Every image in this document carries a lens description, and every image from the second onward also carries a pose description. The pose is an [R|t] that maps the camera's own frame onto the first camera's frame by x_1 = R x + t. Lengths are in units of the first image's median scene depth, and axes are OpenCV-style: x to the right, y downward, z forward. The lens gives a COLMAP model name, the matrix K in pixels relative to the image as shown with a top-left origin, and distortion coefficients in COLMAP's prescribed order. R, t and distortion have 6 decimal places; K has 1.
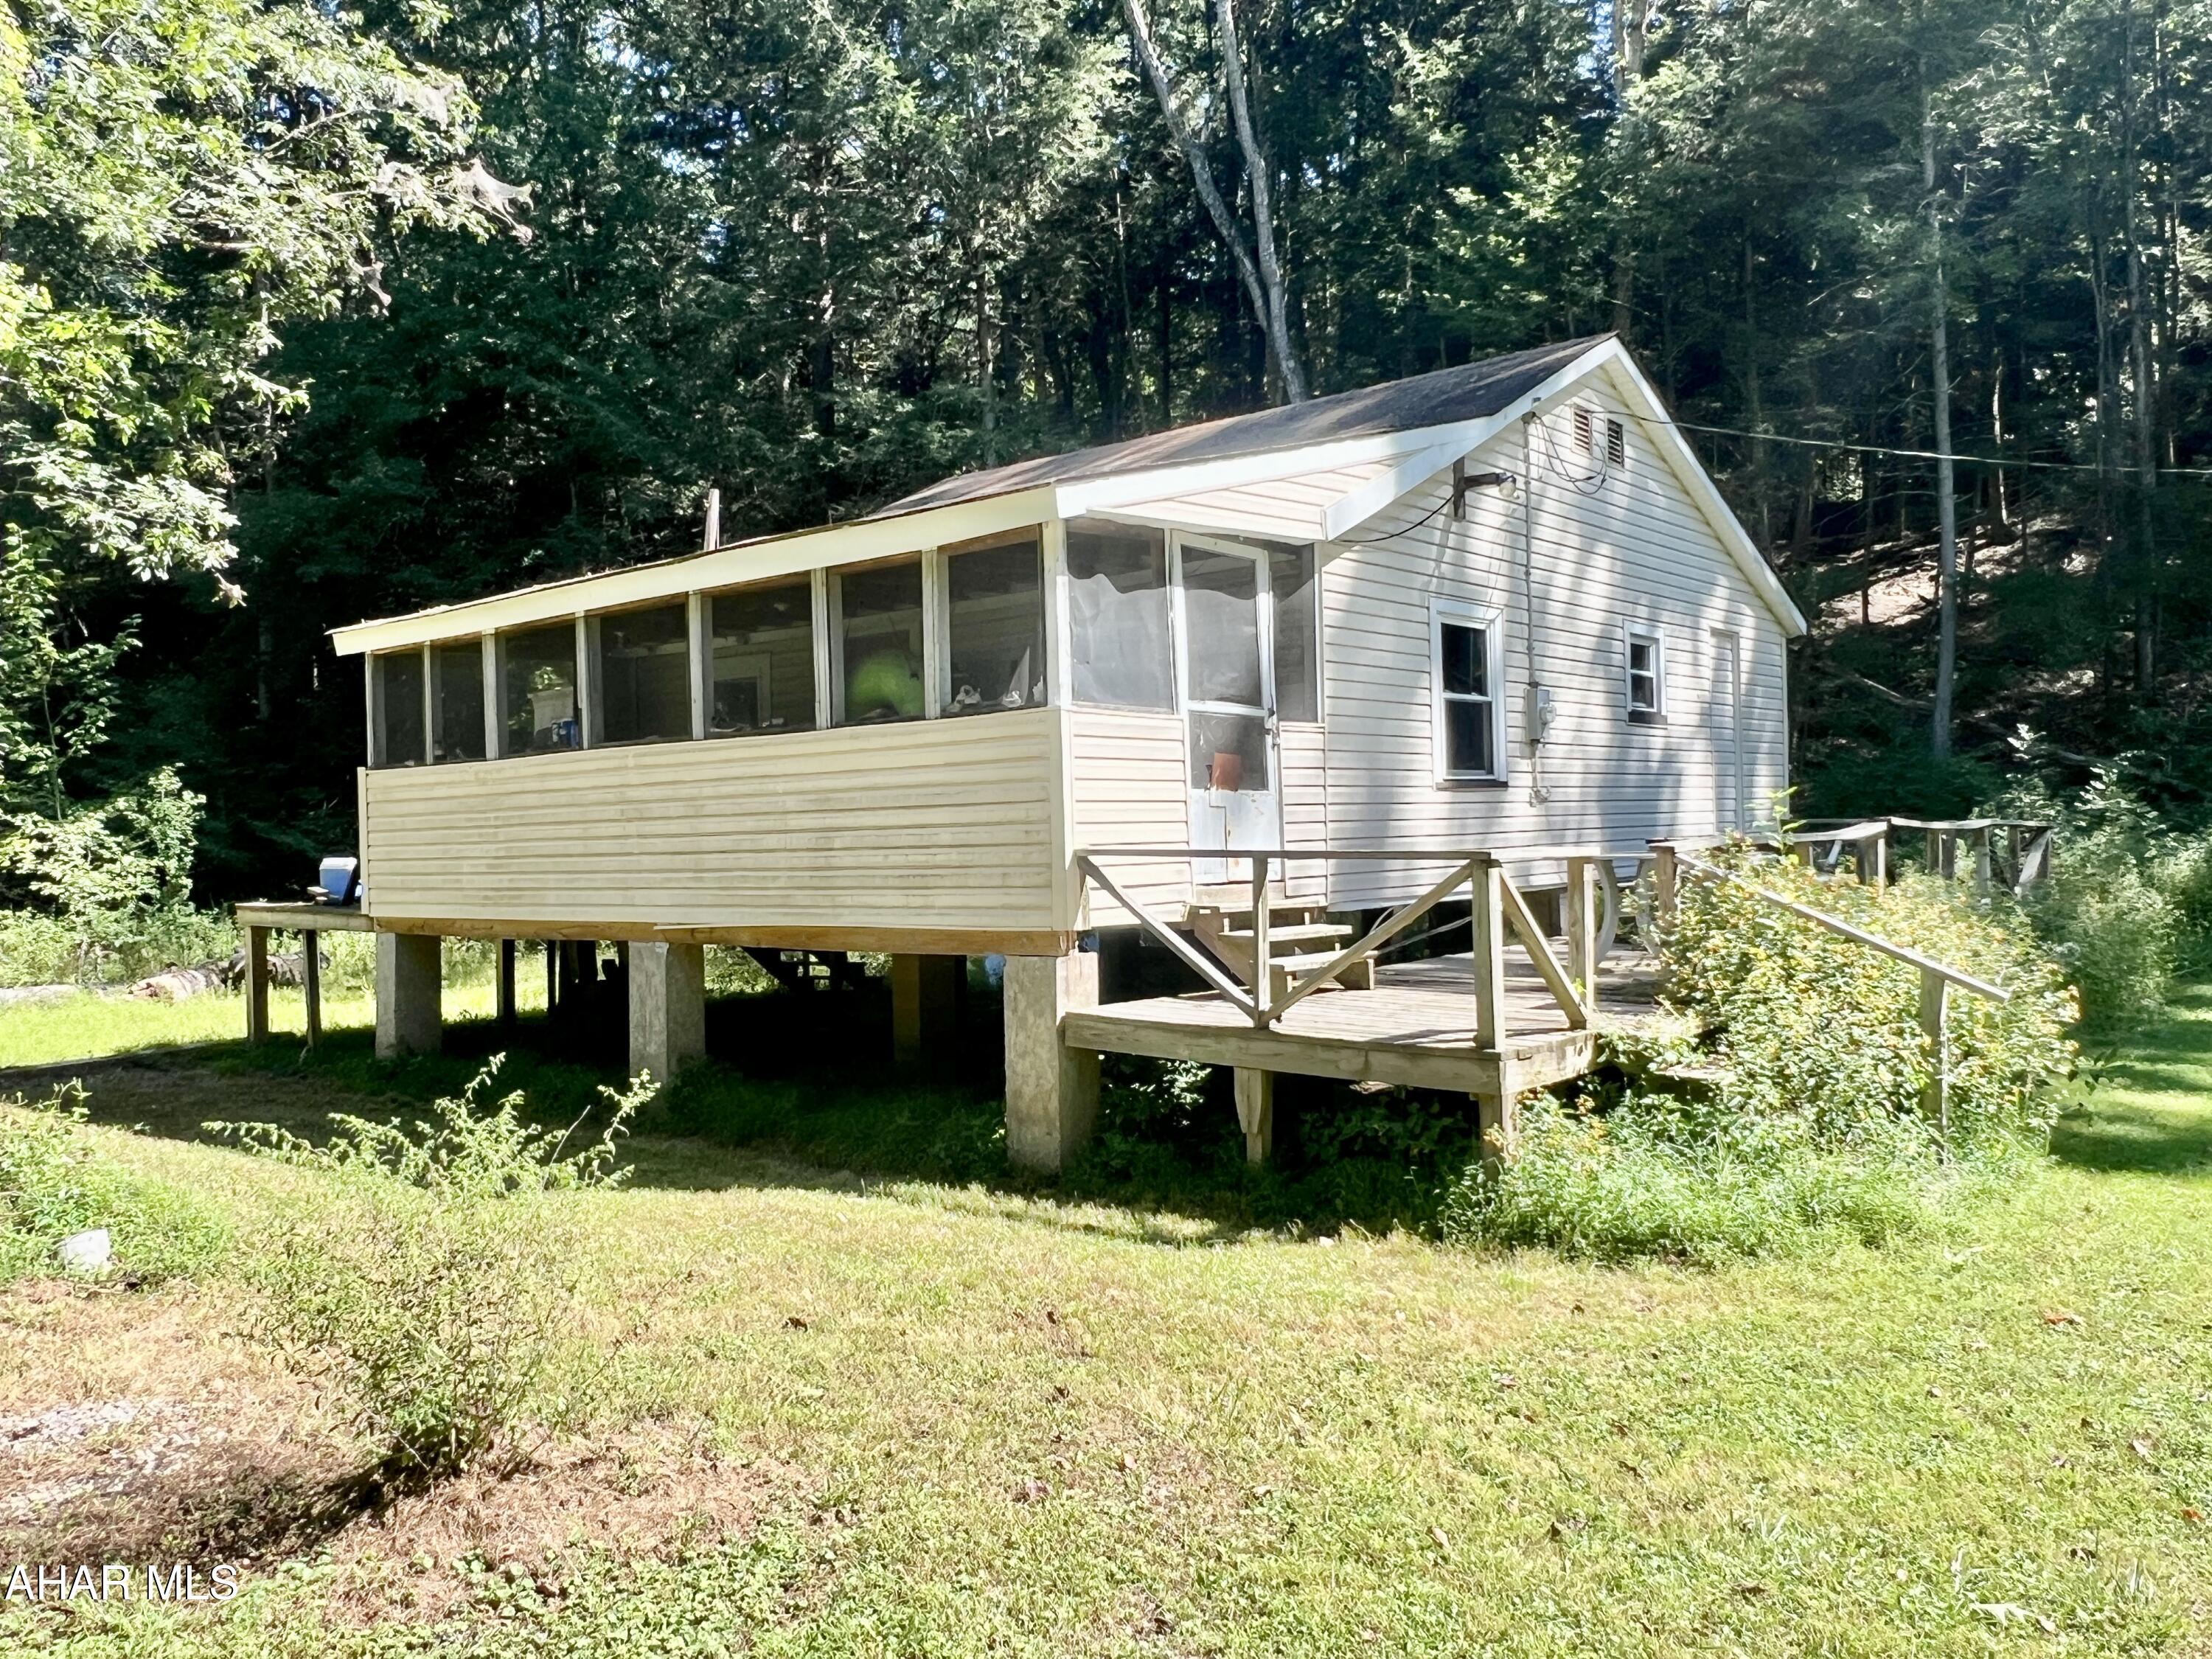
lens RADIAL K [[1678.6, 0, 1101.9], [0, 1678.6, 837.7], [0, 0, 1]] dist [0.024963, -0.002916]
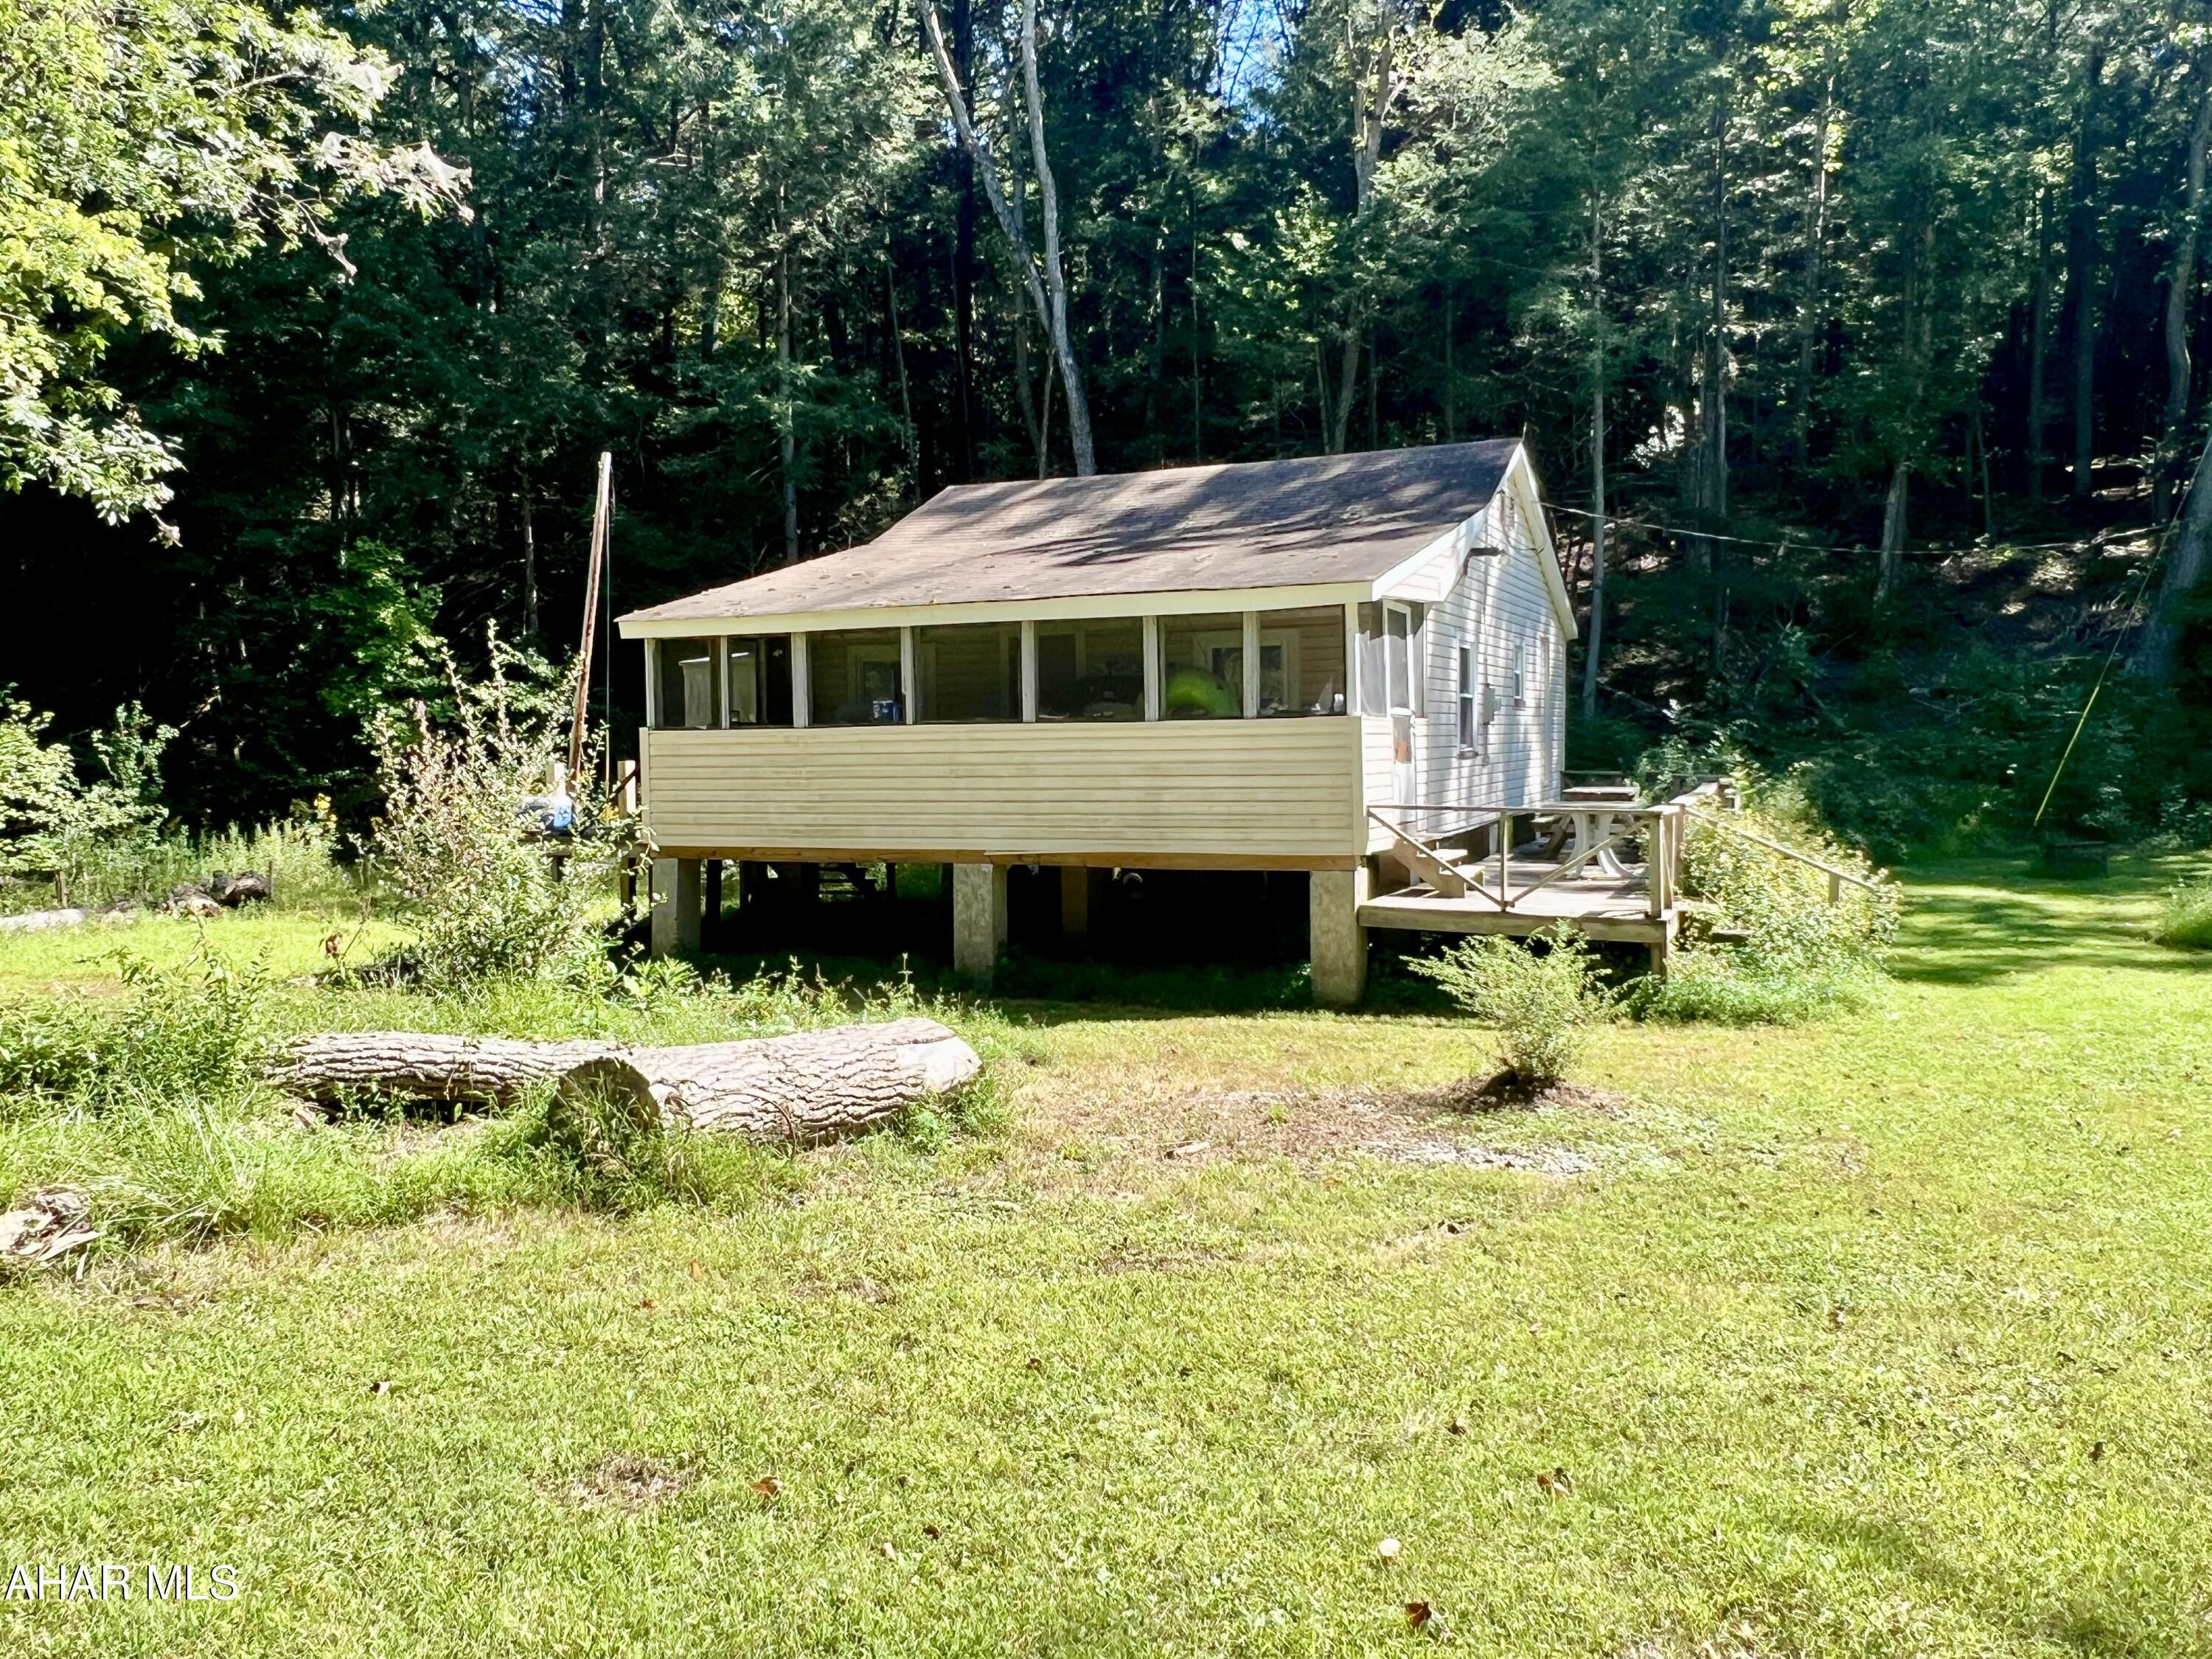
lens RADIAL K [[1678.6, 0, 1095.1], [0, 1678.6, 833.9], [0, 0, 1]] dist [0.024963, -0.002916]
pose [[0.961738, -0.002225, 0.273961, -0.458963], [-0.010364, 0.998956, 0.044497, -0.021934], [-0.273774, -0.045634, 0.960711, -0.312805]]
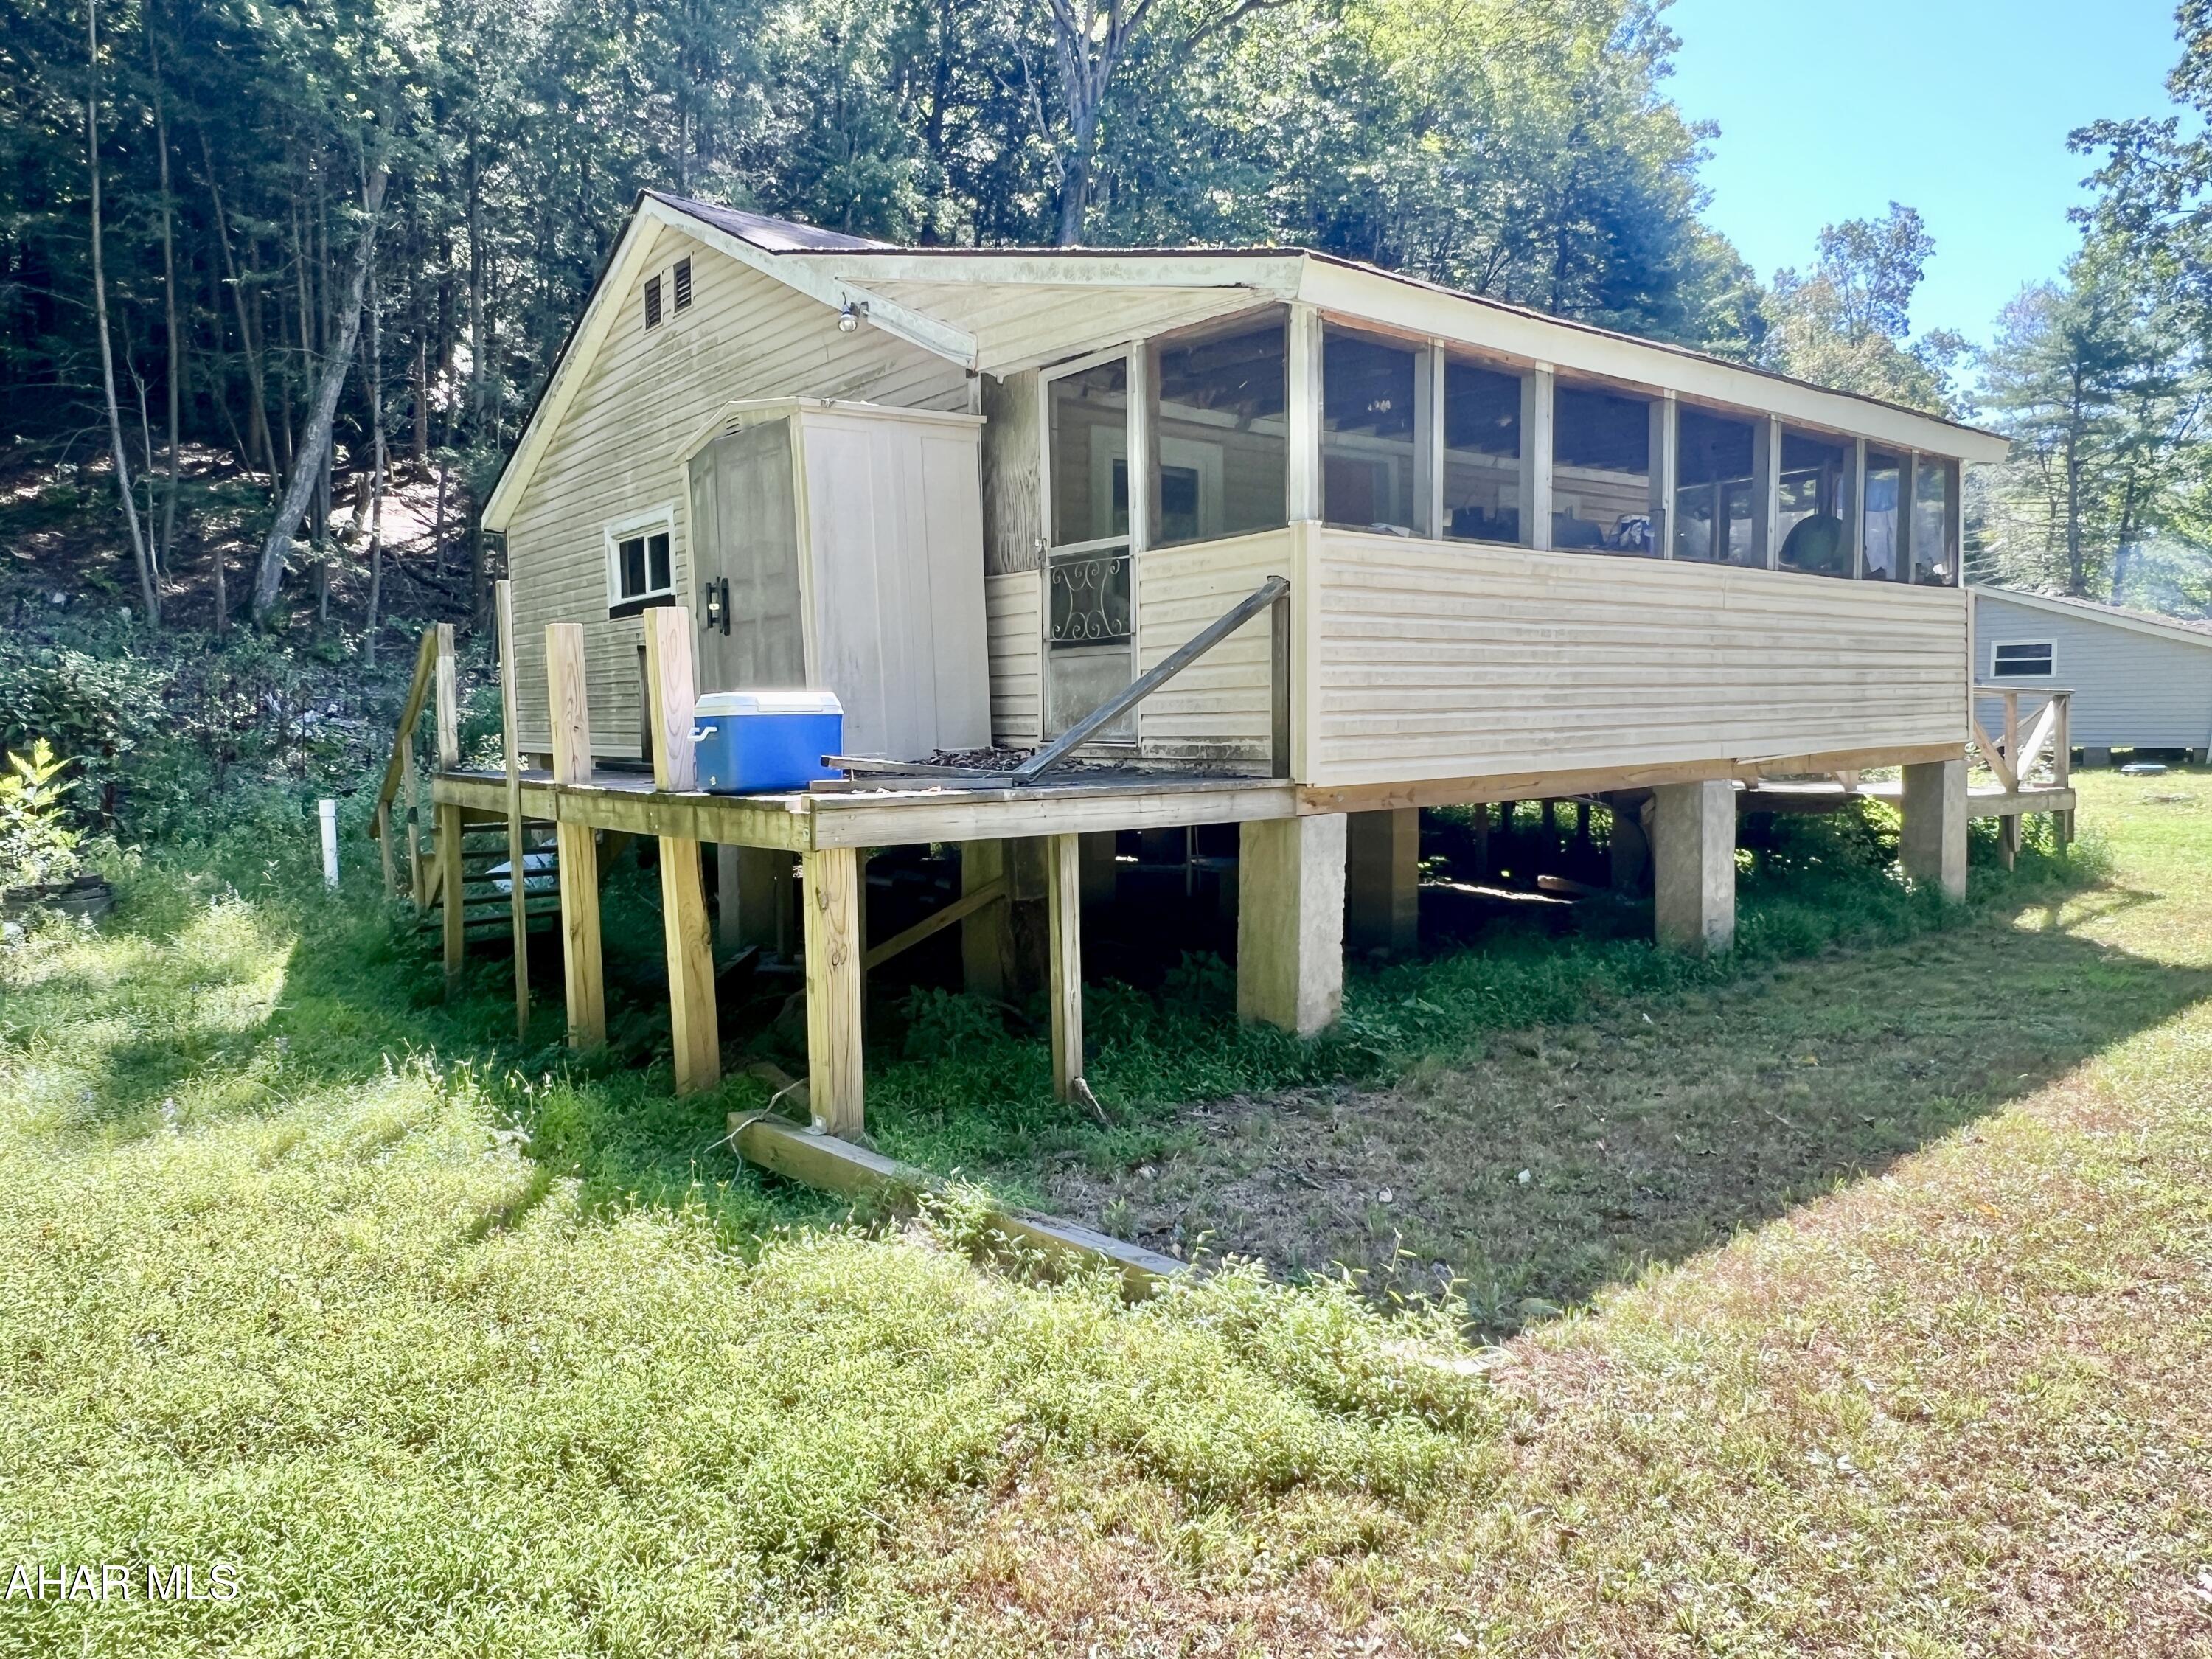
lens RADIAL K [[1451.9, 0, 1089.4], [0, 1451.9, 837.8], [0, 0, 1]] dist [0.000568, 0.025772]
pose [[0.184498, -0.059247, 0.981046, -0.929039], [0.018155, 0.998217, 0.056869, 0.034579], [-0.982665, 0.007318, 0.185245, 0.982952]]
